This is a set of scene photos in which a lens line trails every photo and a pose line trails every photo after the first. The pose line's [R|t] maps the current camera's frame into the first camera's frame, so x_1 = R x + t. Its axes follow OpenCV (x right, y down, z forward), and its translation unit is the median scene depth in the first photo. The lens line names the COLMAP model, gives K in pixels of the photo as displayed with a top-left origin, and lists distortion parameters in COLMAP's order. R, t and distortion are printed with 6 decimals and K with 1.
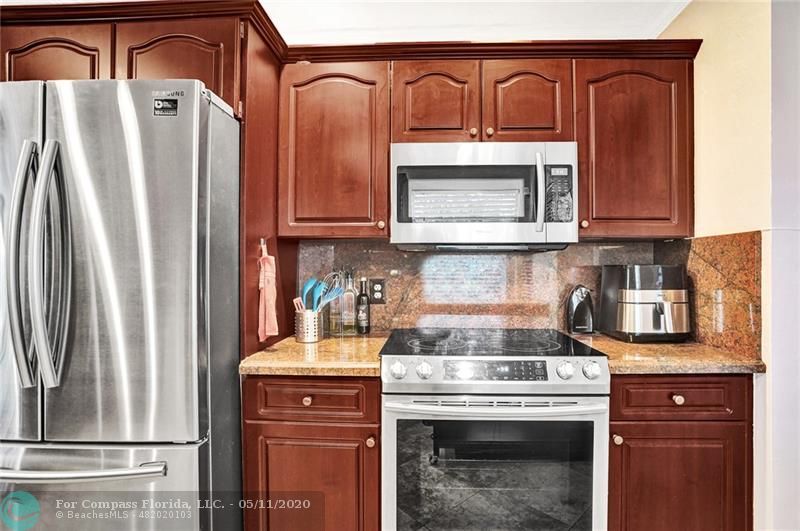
lens RADIAL K [[374.9, 0, 400.0], [0, 374.9, 265.5], [0, 0, 1]] dist [-0.045005, -0.000079]
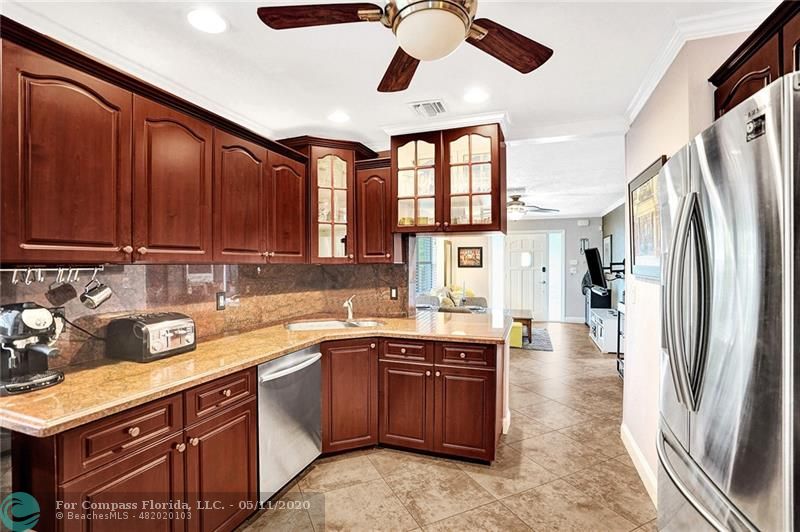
lens RADIAL K [[380.2, 0, 400.0], [0, 380.2, 266.0], [0, 0, 1]] dist [-0.064299, 0.021686]
pose [[0.293973, -0.006886, 0.955789, -0.797641], [0.075738, 0.996998, -0.016112, 0.002373], [-0.952808, 0.077126, 0.293612, 0.024810]]
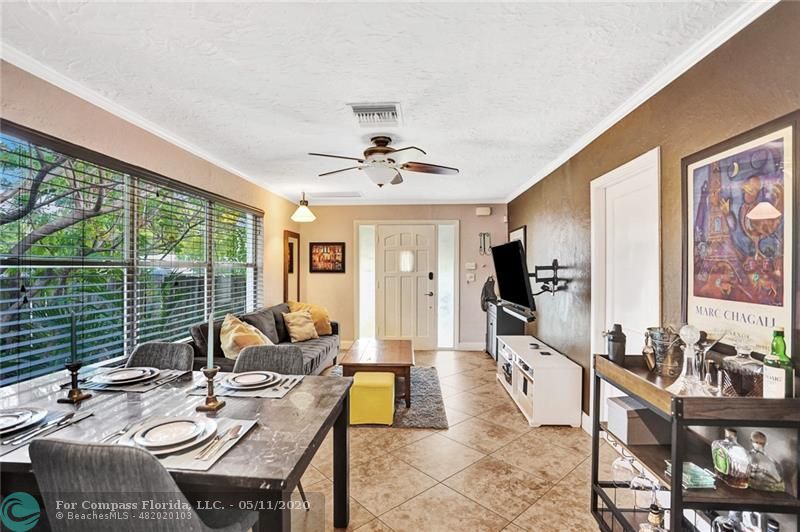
lens RADIAL K [[380.2, 0, 400.0], [0, 380.2, 266.0], [0, 0, 1]] dist [-0.064299, 0.021686]
pose [[0.013488, 0.003755, 0.999902, -0.529721], [0.075279, 0.997151, -0.004760, 0.004509], [-0.997071, 0.075336, 0.013167, 0.007764]]
